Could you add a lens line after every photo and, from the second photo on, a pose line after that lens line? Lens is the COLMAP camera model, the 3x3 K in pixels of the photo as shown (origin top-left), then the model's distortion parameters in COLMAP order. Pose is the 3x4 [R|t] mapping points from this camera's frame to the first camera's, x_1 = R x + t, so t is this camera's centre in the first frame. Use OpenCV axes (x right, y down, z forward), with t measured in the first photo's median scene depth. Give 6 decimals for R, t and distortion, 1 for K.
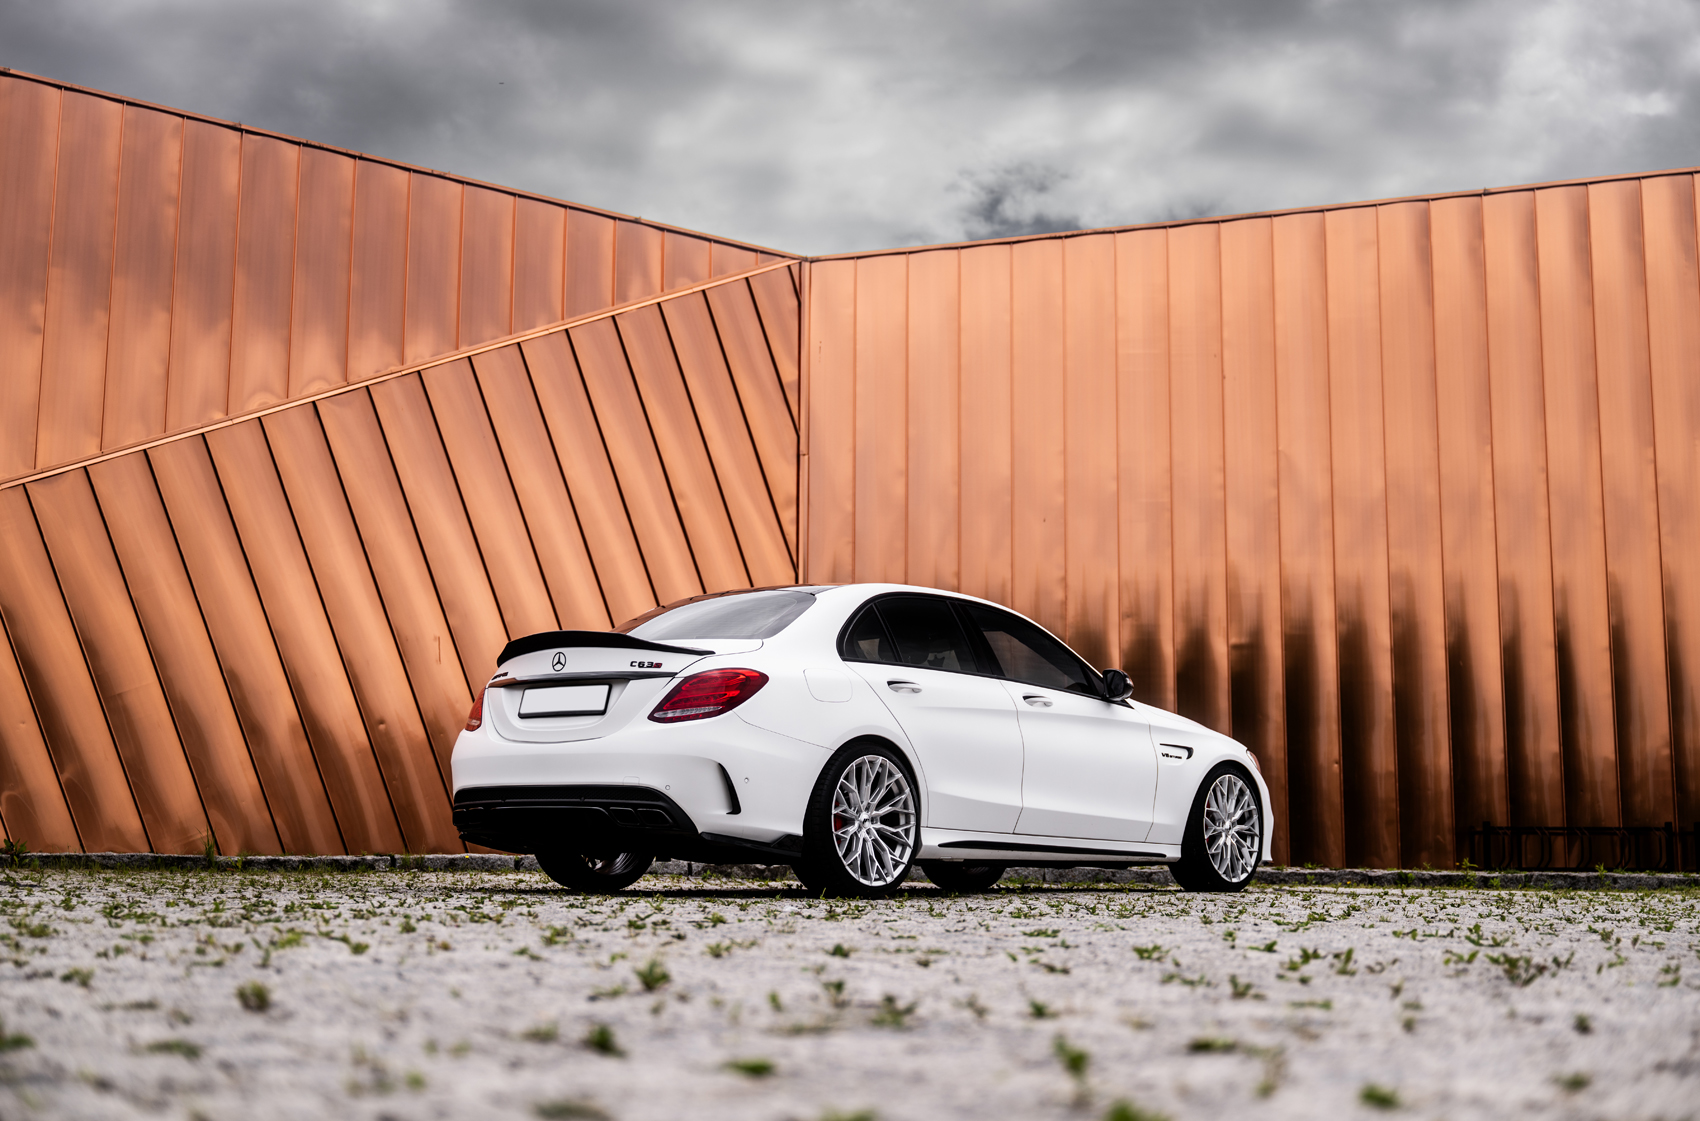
lens RADIAL K [[2098.4, 0, 842.5], [0, 2098.4, 545.6], [0, 0, 1]] dist [-0.011791, 0.000000]
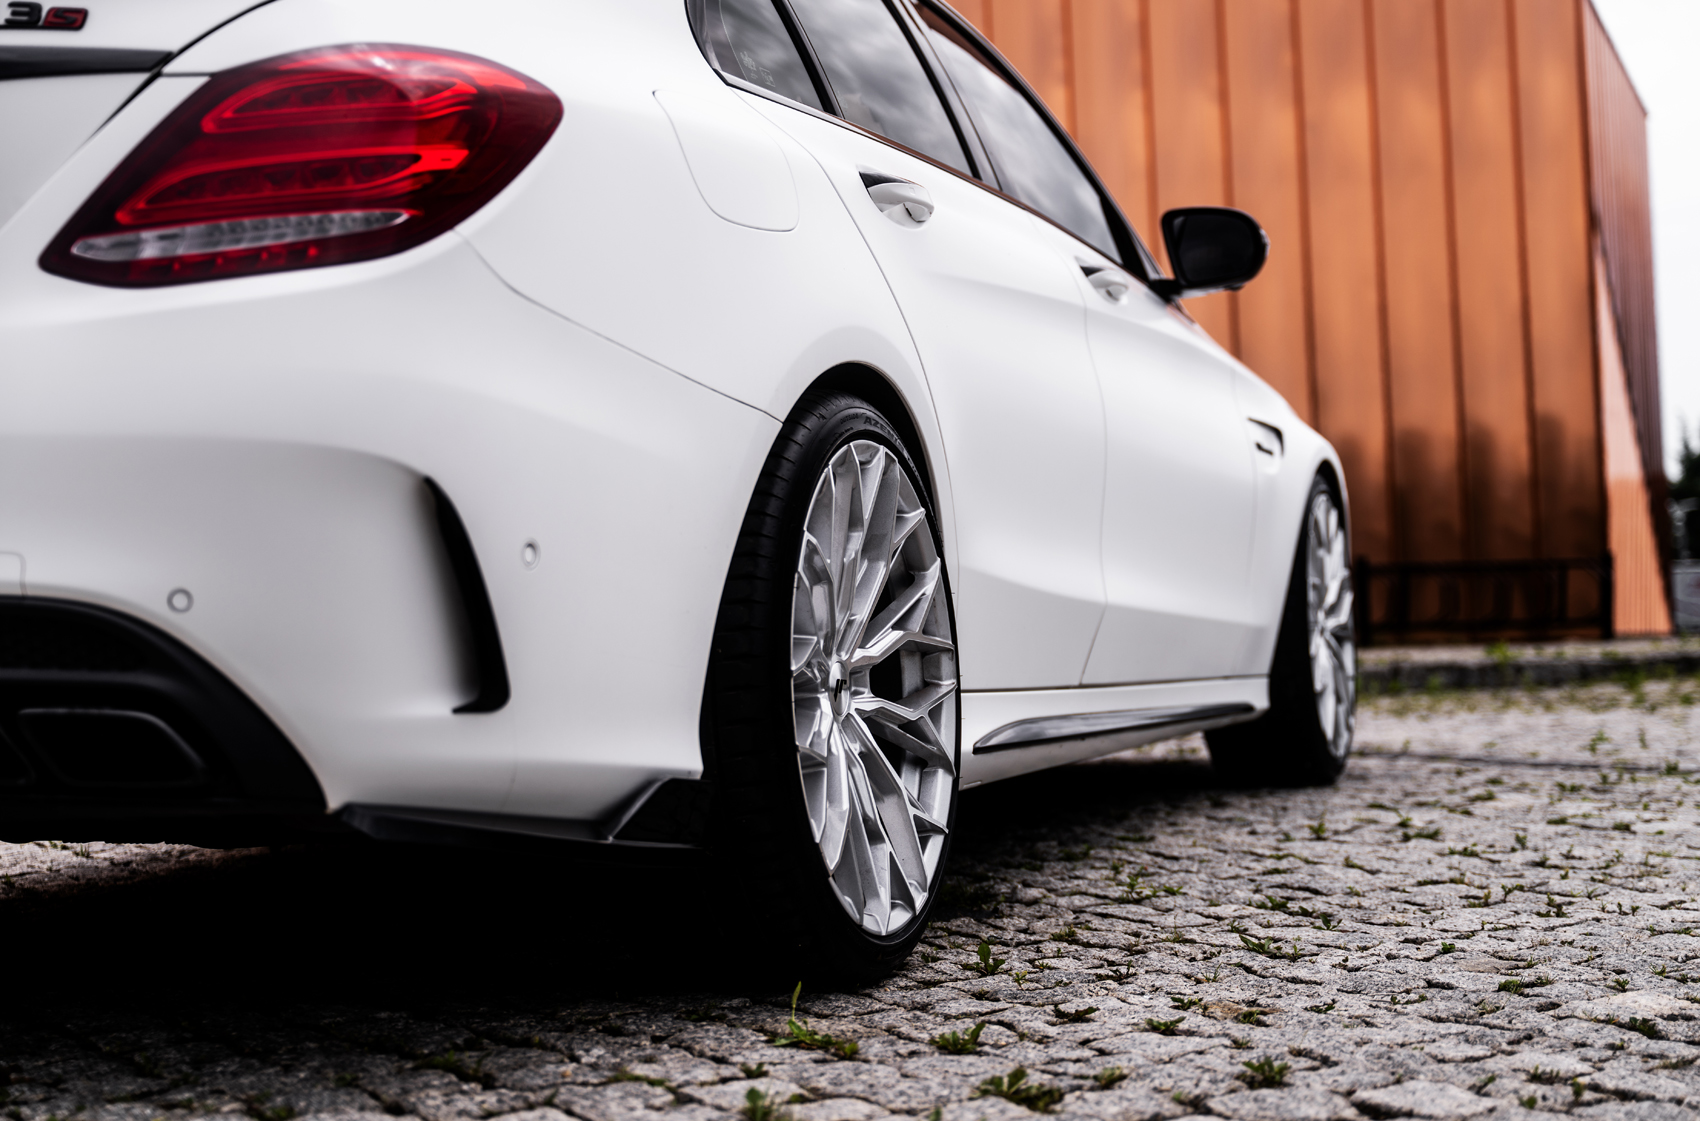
lens RADIAL K [[2631.4, 0, 852.0], [0, 2631.4, 560.9], [0, 0, 1]] dist [-0.016029, 0.000000]
pose [[0.930961, -0.027683, 0.364067, -0.106416], [-0.020613, 0.991546, 0.128106, 0.071781], [-0.364535, -0.126766, 0.922521, 0.685856]]
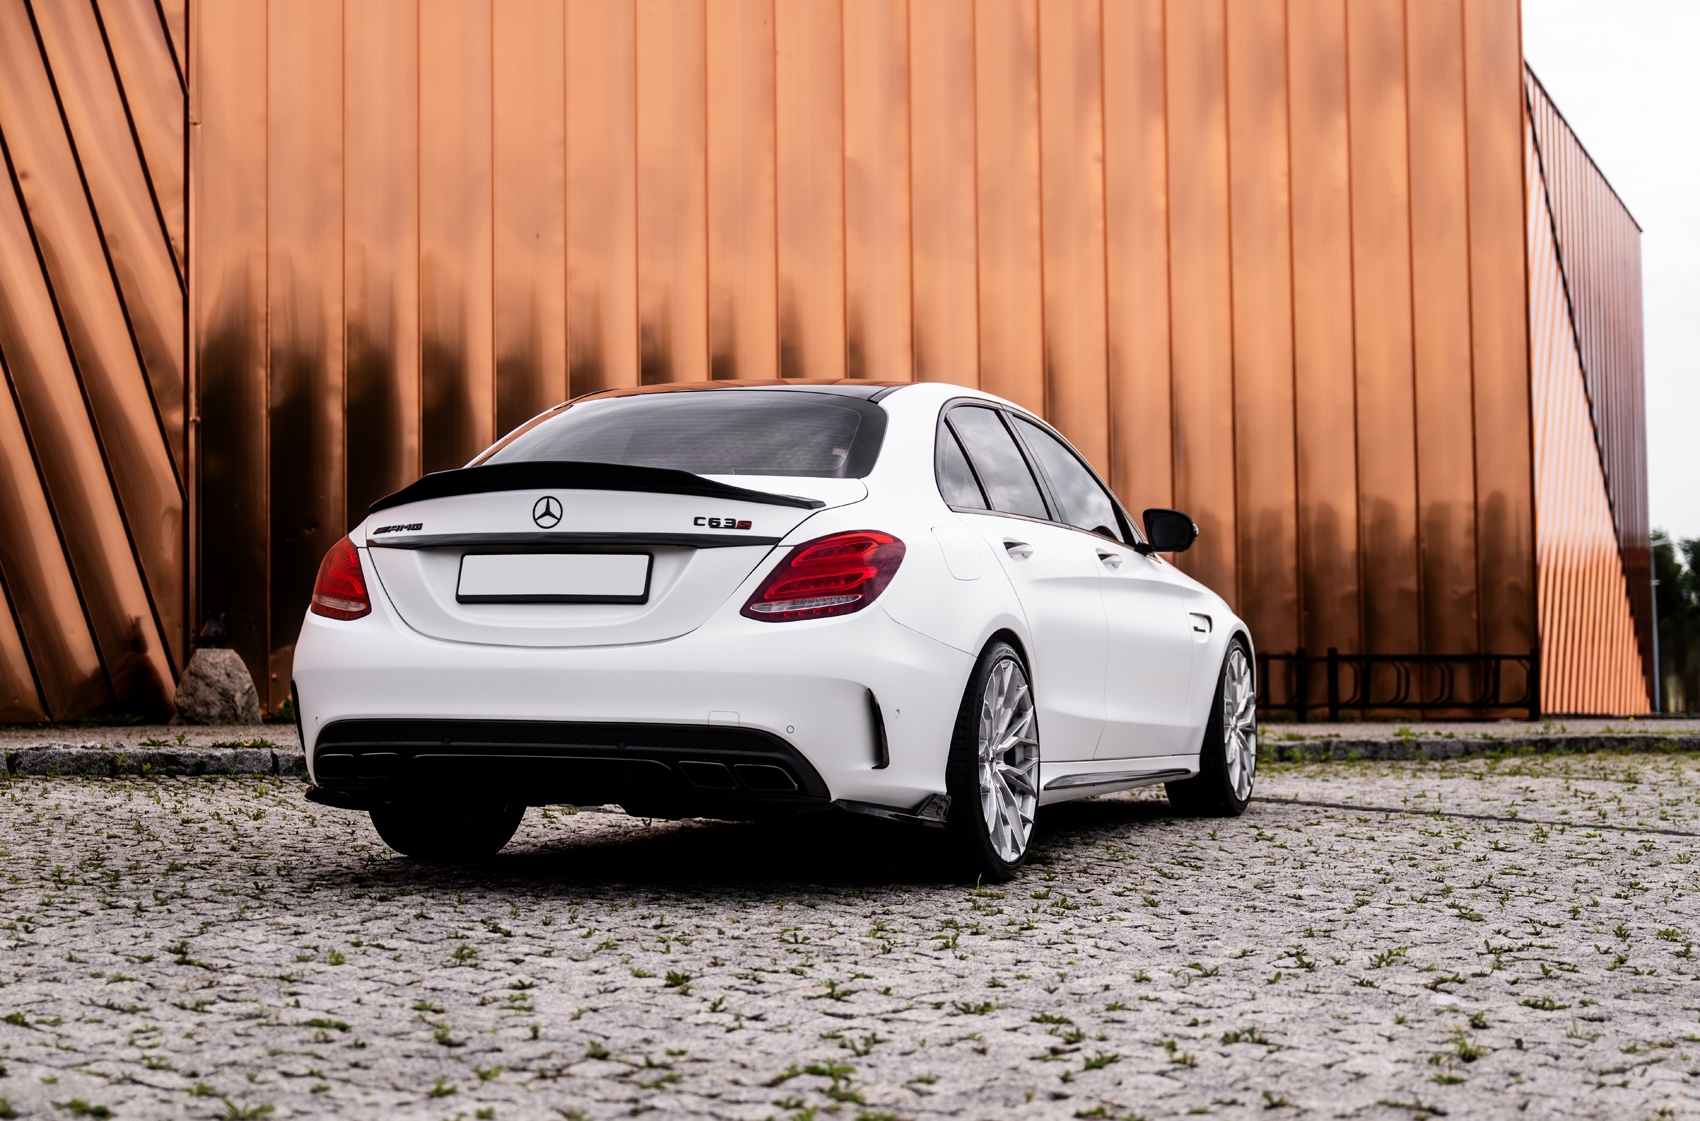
lens RADIAL K [[2631.4, 0, 854.4], [0, 2631.4, 574.0], [0, 0, 1]] dist [-0.016029, 0.000000]
pose [[0.935236, 0.002017, 0.354020, -0.311695], [-0.046240, 0.992113, 0.116502, -0.018158], [-0.350993, -0.125327, 0.927953, 0.265985]]
